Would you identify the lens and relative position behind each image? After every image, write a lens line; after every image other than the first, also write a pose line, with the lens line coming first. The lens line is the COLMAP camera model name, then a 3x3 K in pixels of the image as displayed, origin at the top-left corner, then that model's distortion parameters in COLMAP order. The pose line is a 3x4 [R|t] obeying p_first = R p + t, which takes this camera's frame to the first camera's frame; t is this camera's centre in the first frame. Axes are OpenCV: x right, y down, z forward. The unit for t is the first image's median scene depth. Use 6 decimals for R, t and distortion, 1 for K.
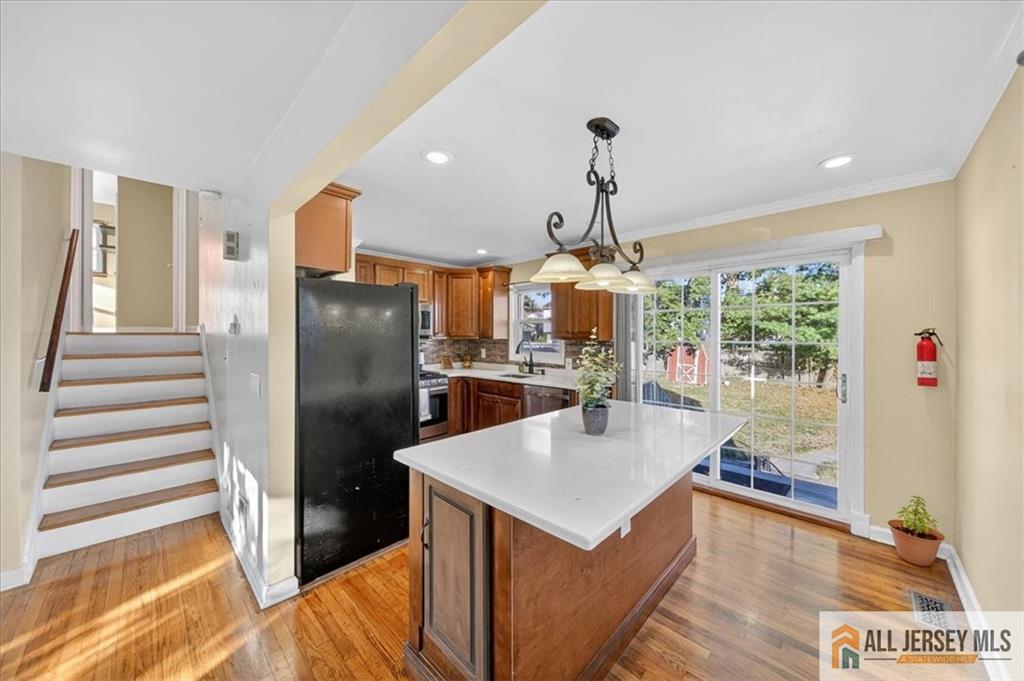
lens RADIAL K [[364.8, 0, 505.4], [0, 364.8, 336.8], [0, 0, 1]] dist [-0.001957, -0.001128]
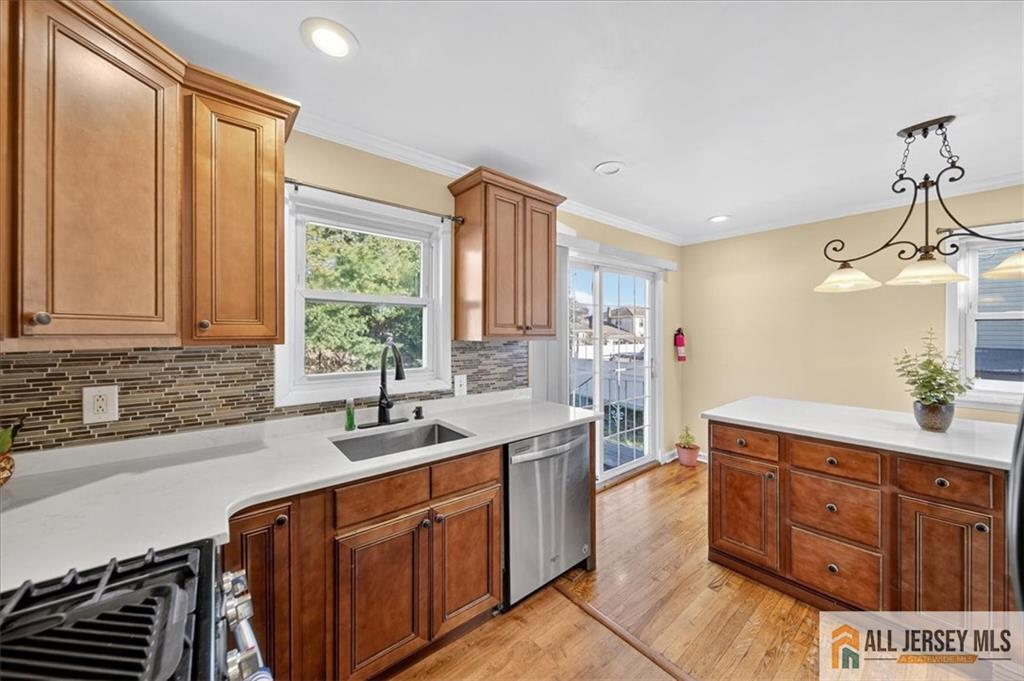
lens RADIAL K [[364.8, 0, 515.0], [0, 364.8, 335.2], [0, 0, 1]] dist [-0.001957, -0.001128]
pose [[0.098999, -0.005150, 0.995074, -0.460442], [0.010042, 0.999941, 0.004176, -0.002395], [-0.995037, 0.009580, 0.099044, 1.113973]]
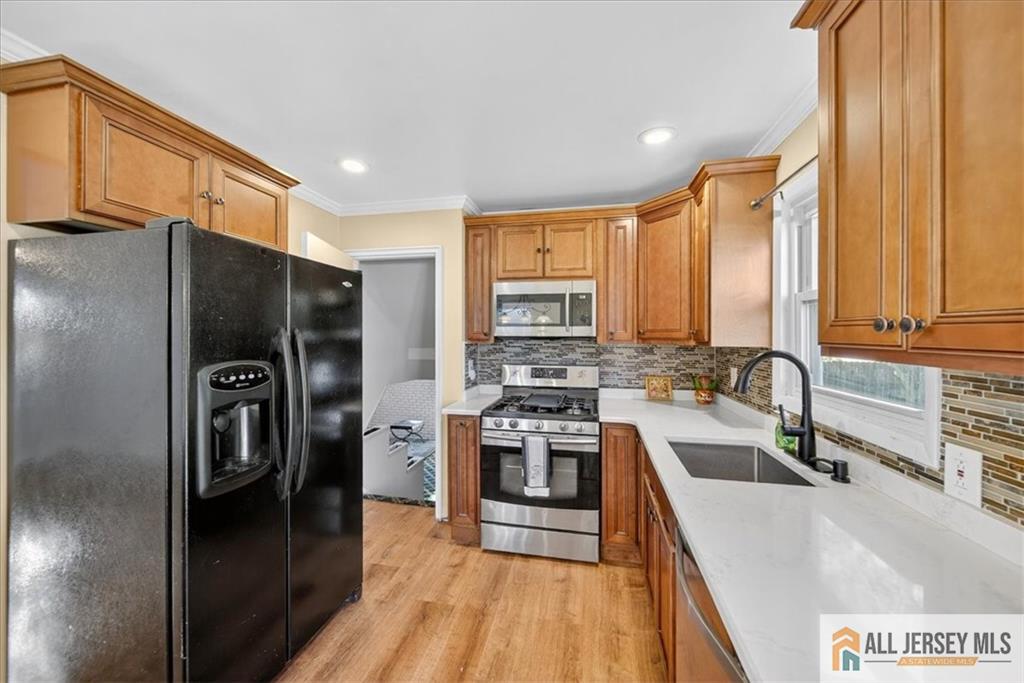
lens RADIAL K [[364.8, 0, 518.4], [0, 364.8, 336.2], [0, 0, 1]] dist [-0.001957, -0.001128]
pose [[0.550341, 0.002692, -0.834935, 0.265643], [-0.008081, 0.999965, -0.002102, -0.004394], [0.834901, 0.007904, 0.550344, 0.859817]]
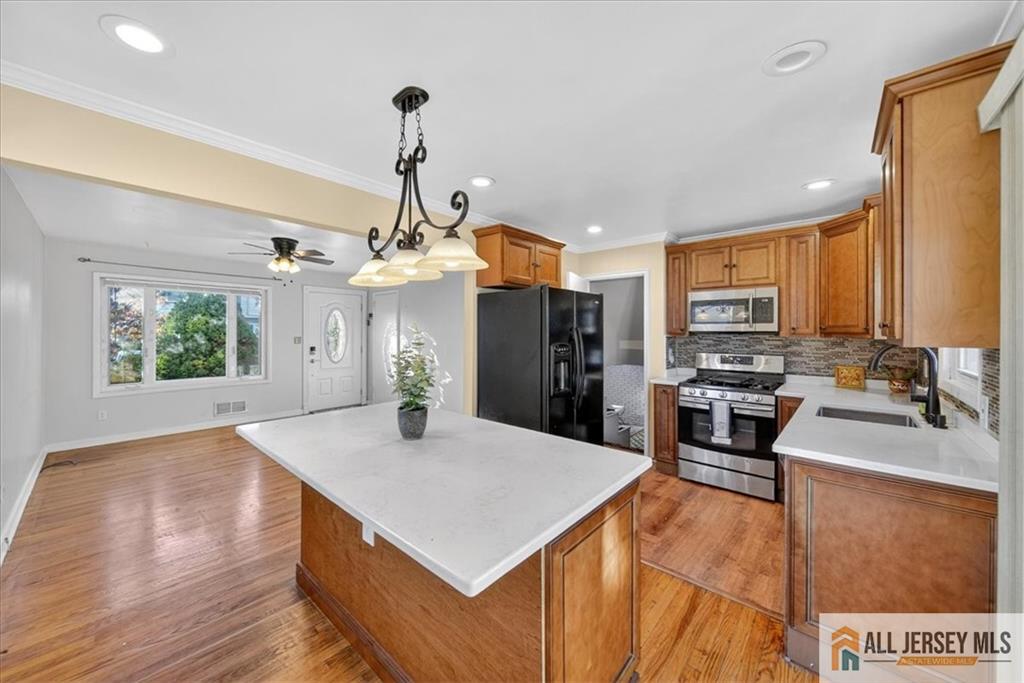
lens RADIAL K [[364.8, 0, 513.5], [0, 364.8, 331.8], [0, 0, 1]] dist [-0.001957, -0.001128]
pose [[0.054372, 0.002106, -0.998519, 0.646221], [-0.007457, 0.999971, 0.001703, -0.002039], [0.998493, 0.007353, 0.054386, 0.663622]]
